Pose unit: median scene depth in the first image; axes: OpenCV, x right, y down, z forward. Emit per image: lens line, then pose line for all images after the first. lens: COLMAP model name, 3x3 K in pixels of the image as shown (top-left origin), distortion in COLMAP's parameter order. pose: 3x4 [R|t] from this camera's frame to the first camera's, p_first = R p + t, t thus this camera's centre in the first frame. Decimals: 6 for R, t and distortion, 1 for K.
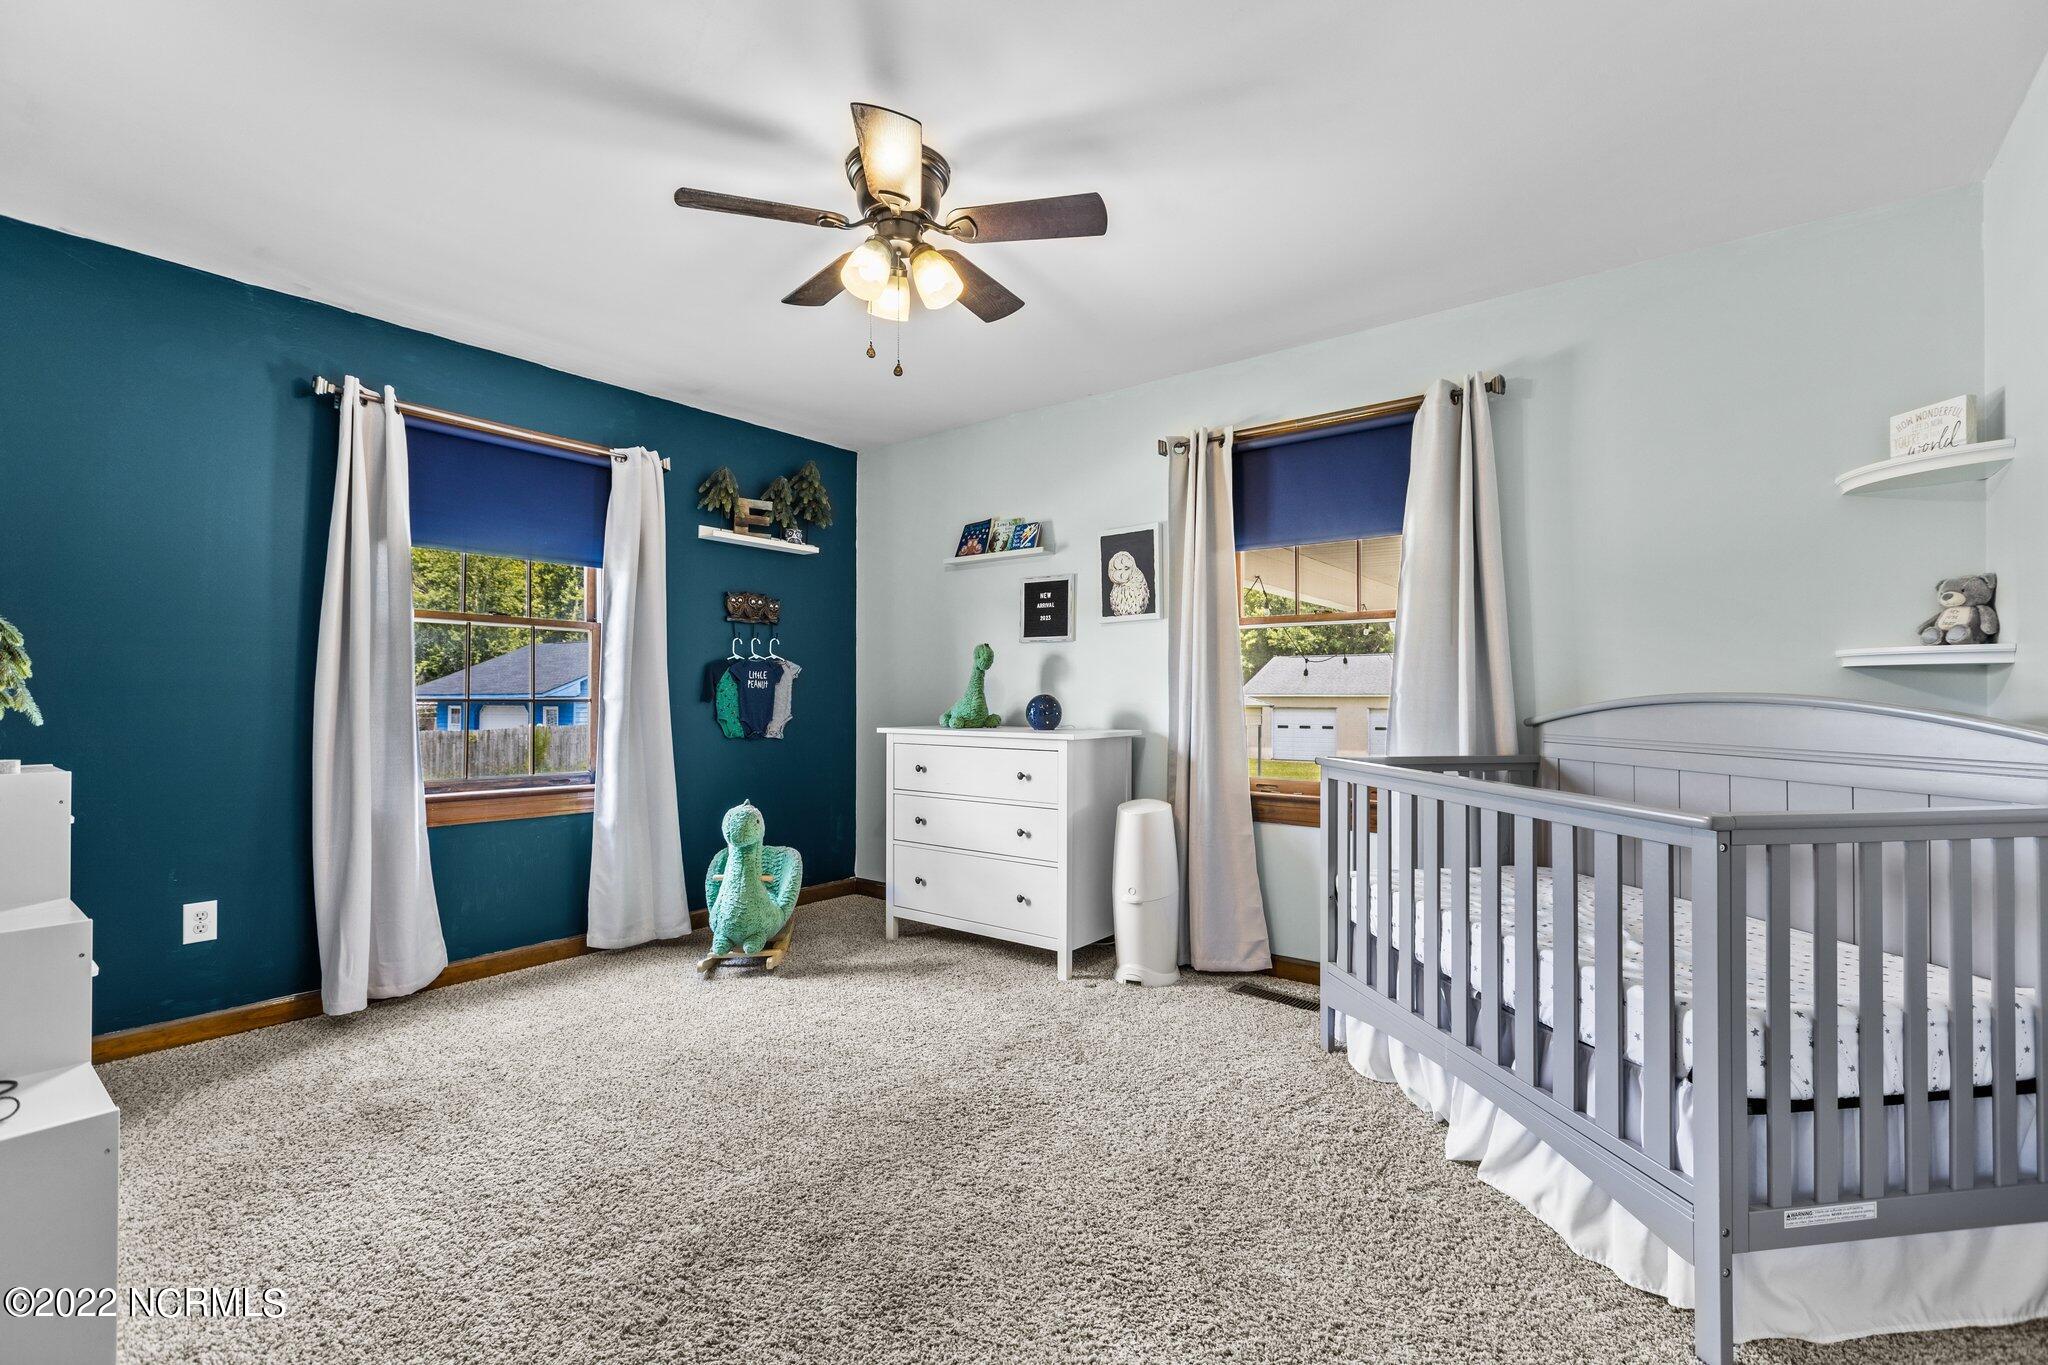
lens RADIAL K [[906.9, 0, 1025.2], [0, 906.9, 683.1], [0, 0, 1]] dist [0.002280, 0.000083]
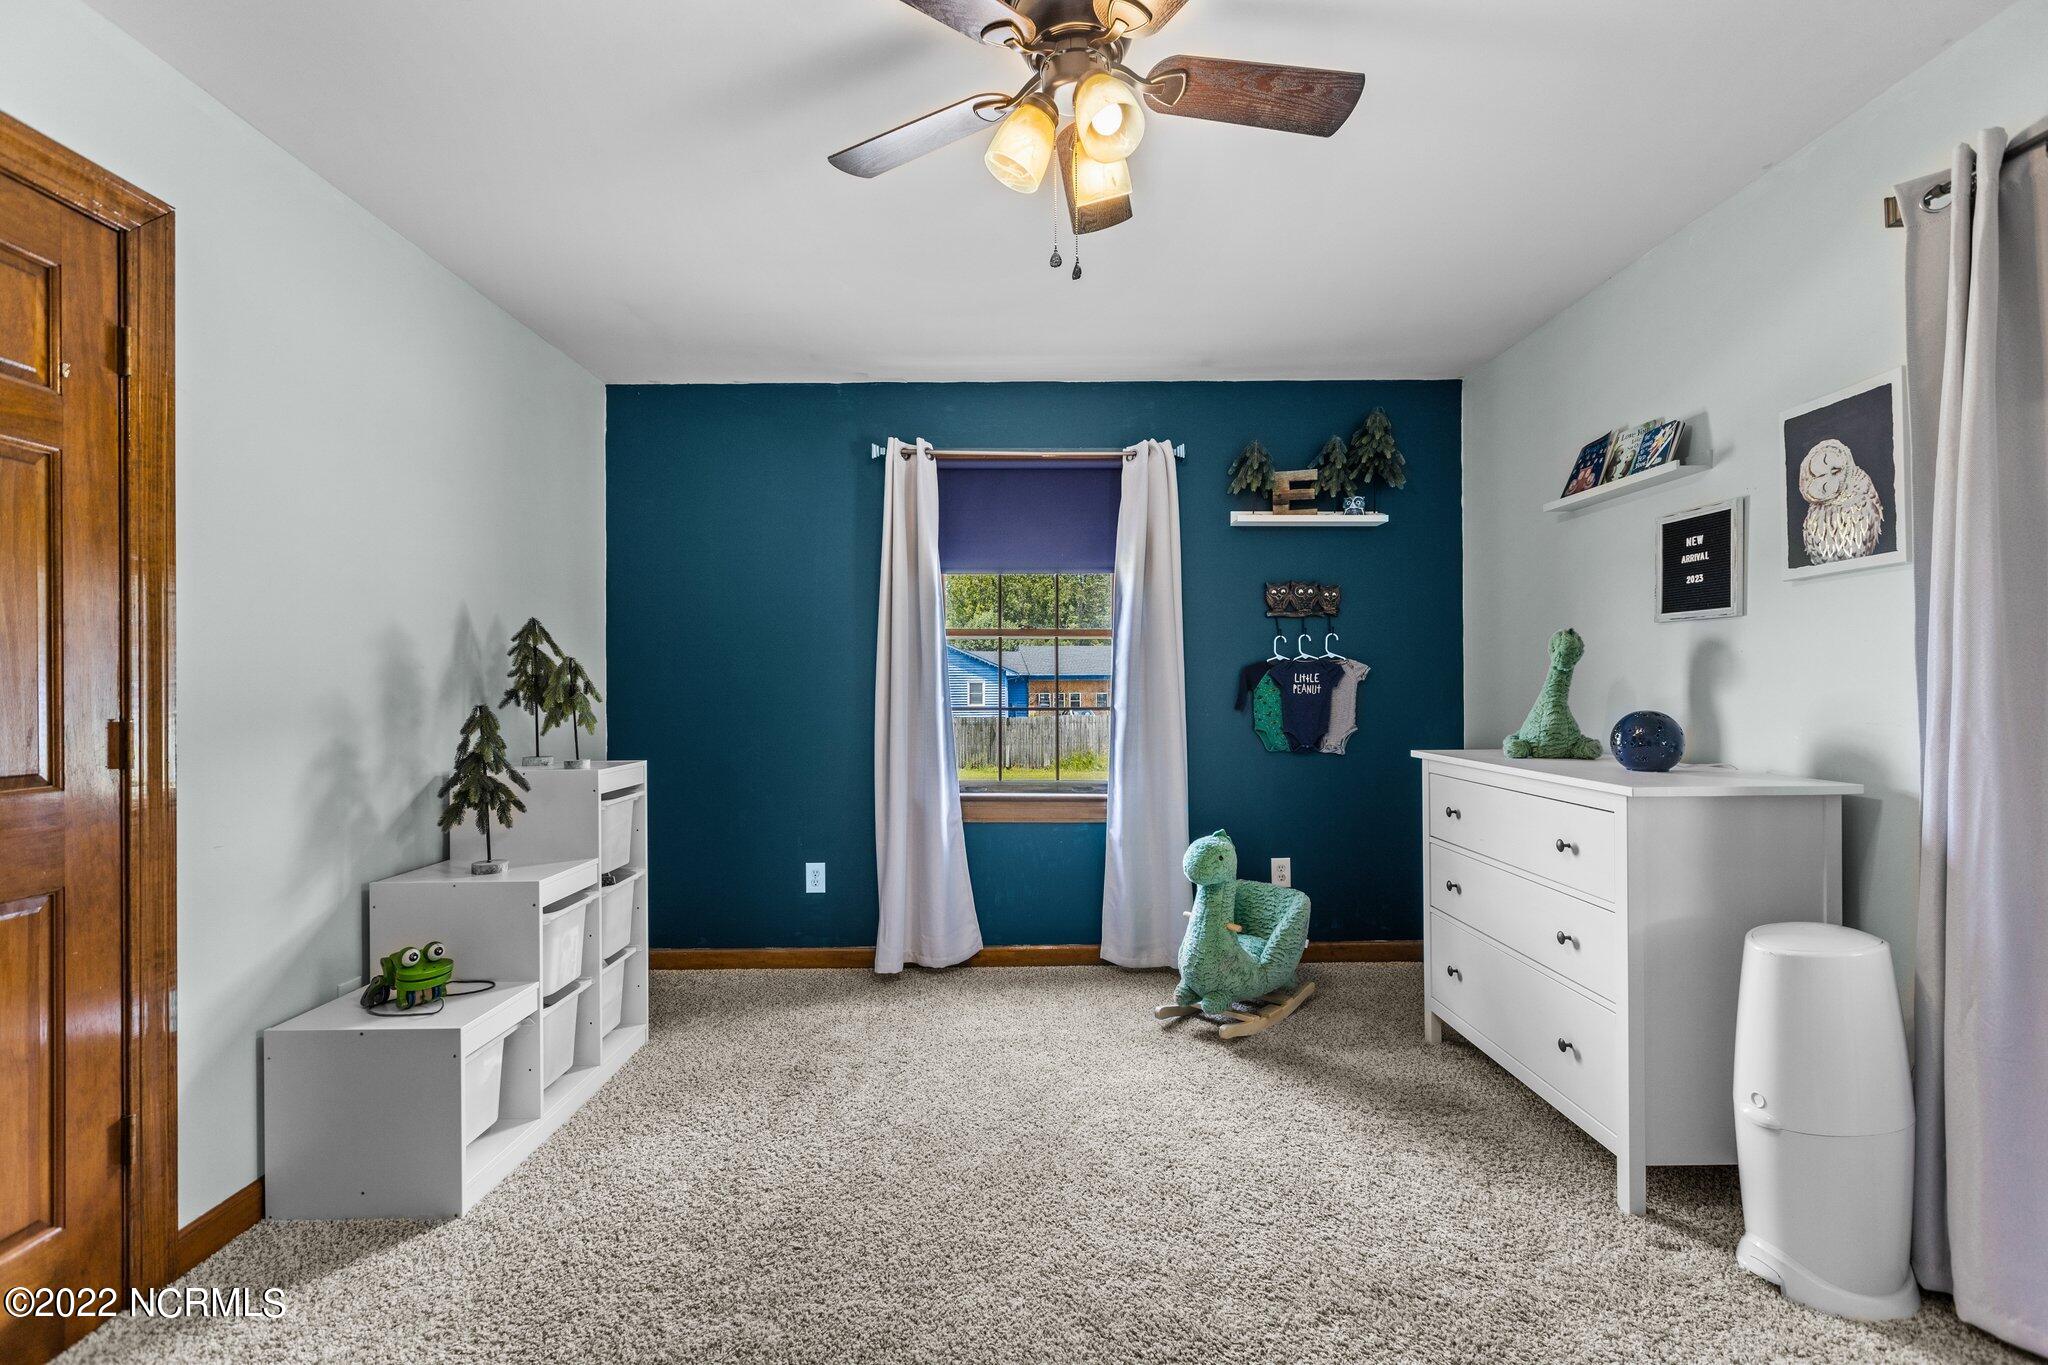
lens RADIAL K [[906.9, 0, 1025.2], [0, 906.9, 683.1], [0, 0, 1]] dist [0.002280, 0.000083]
pose [[0.622225, -0.005763, -0.782818, 0.229622], [0.018527, 0.999801, 0.007366, -0.017428], [0.782620, -0.019086, 0.622208, 0.308914]]
